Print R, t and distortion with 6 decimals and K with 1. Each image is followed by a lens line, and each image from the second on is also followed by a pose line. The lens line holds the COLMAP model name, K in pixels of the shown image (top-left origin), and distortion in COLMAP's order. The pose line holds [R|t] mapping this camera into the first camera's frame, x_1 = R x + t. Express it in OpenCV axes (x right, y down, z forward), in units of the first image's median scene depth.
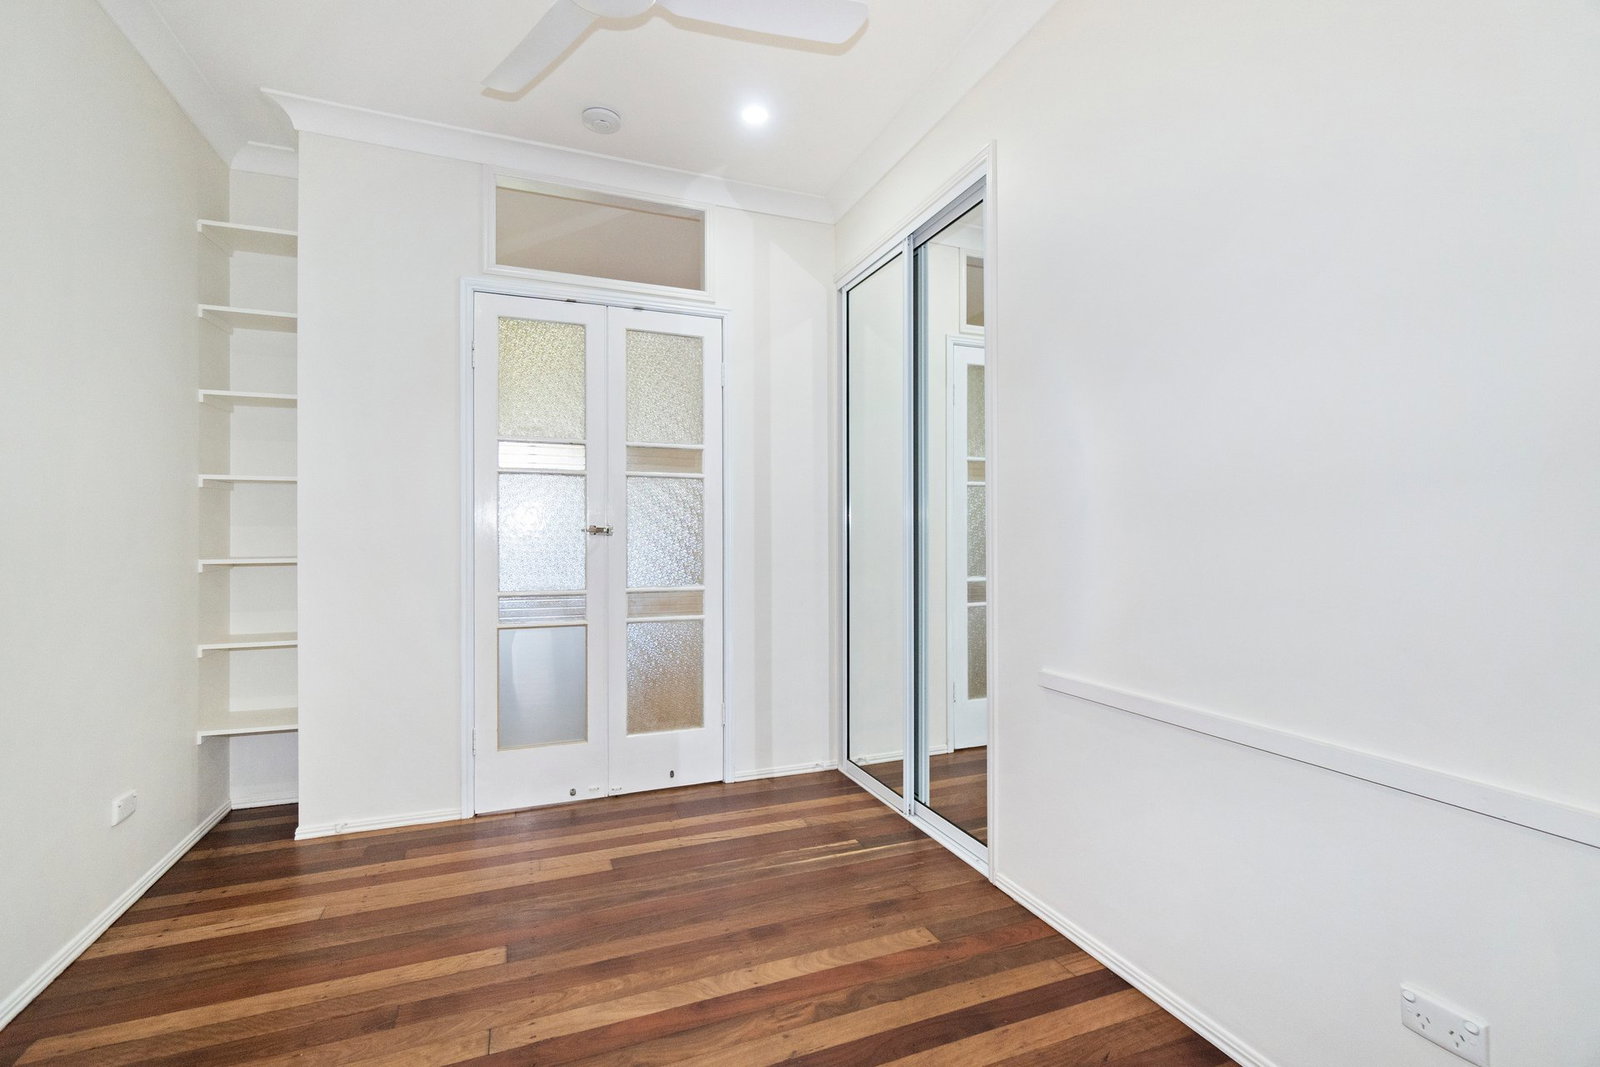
lens RADIAL K [[695.6, 0, 806.3], [0, 695.6, 531.9], [0, 0, 1]] dist [-0.003761, 0.000062]
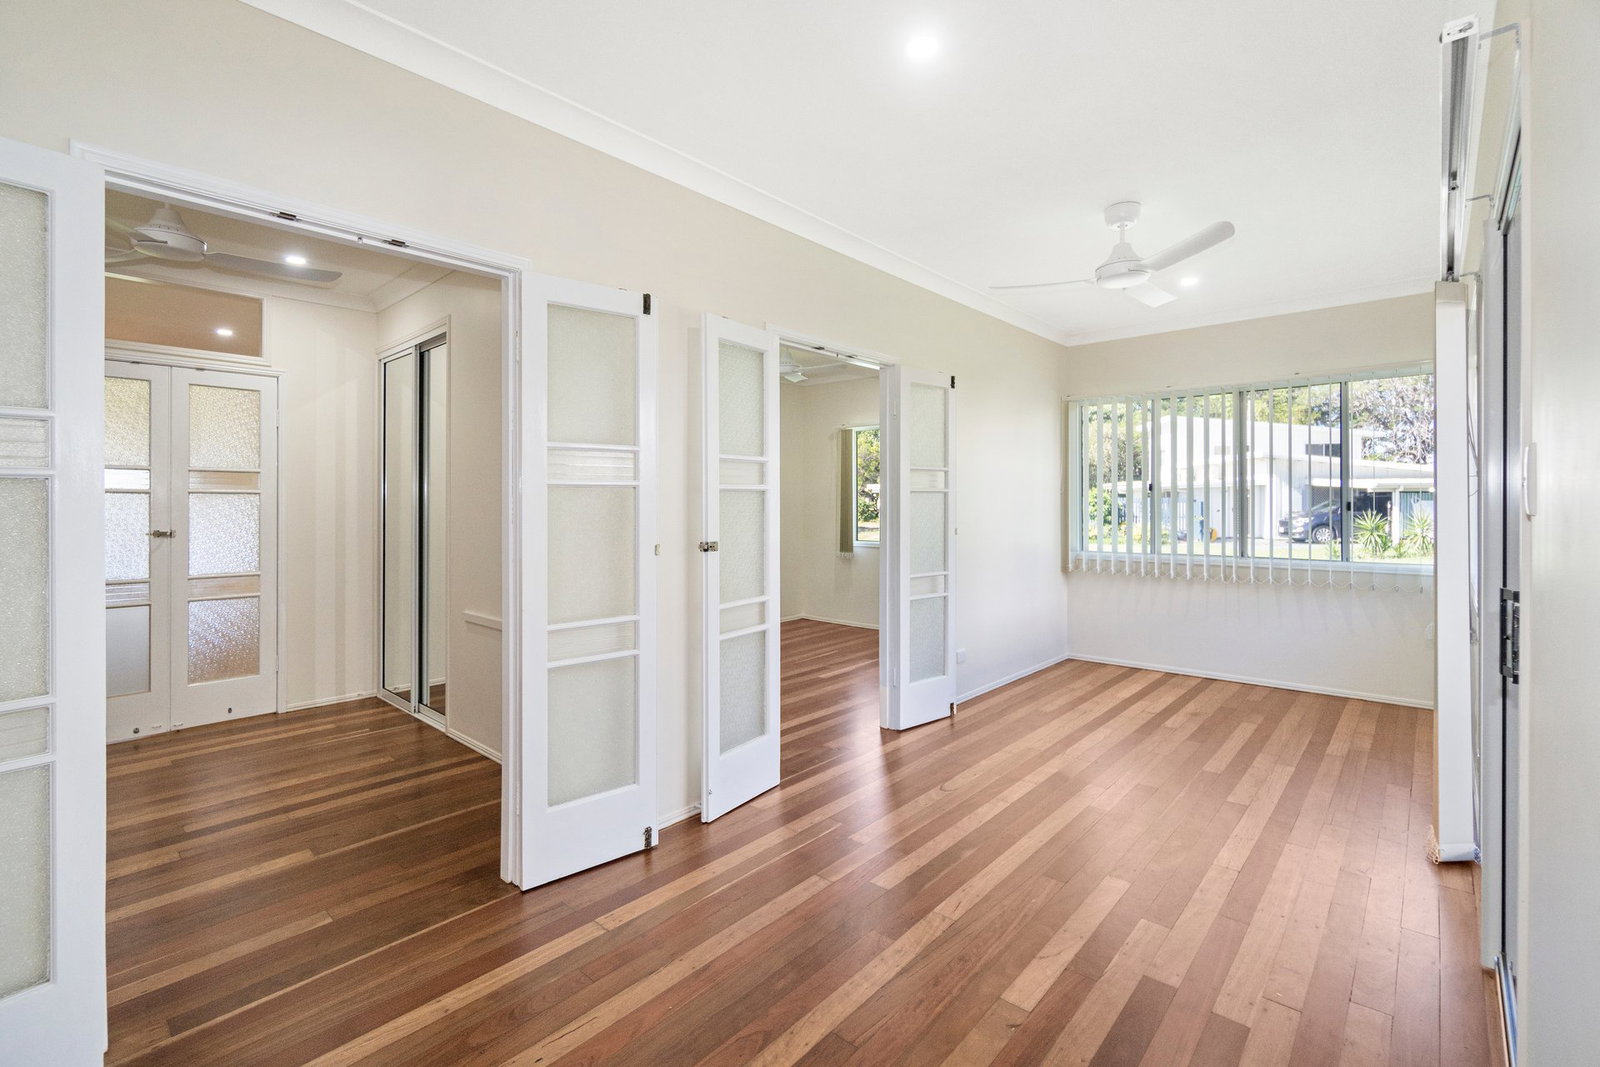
lens RADIAL K [[695.6, 0, 782.5], [0, 695.6, 502.6], [0, 0, 1]] dist [-0.003761, 0.000062]
pose [[0.906046, 0.004542, 0.423154, 0.217832], [-0.003953, 0.999990, -0.002269, -0.061281], [-0.423160, 0.000383, 0.906055, -0.714059]]
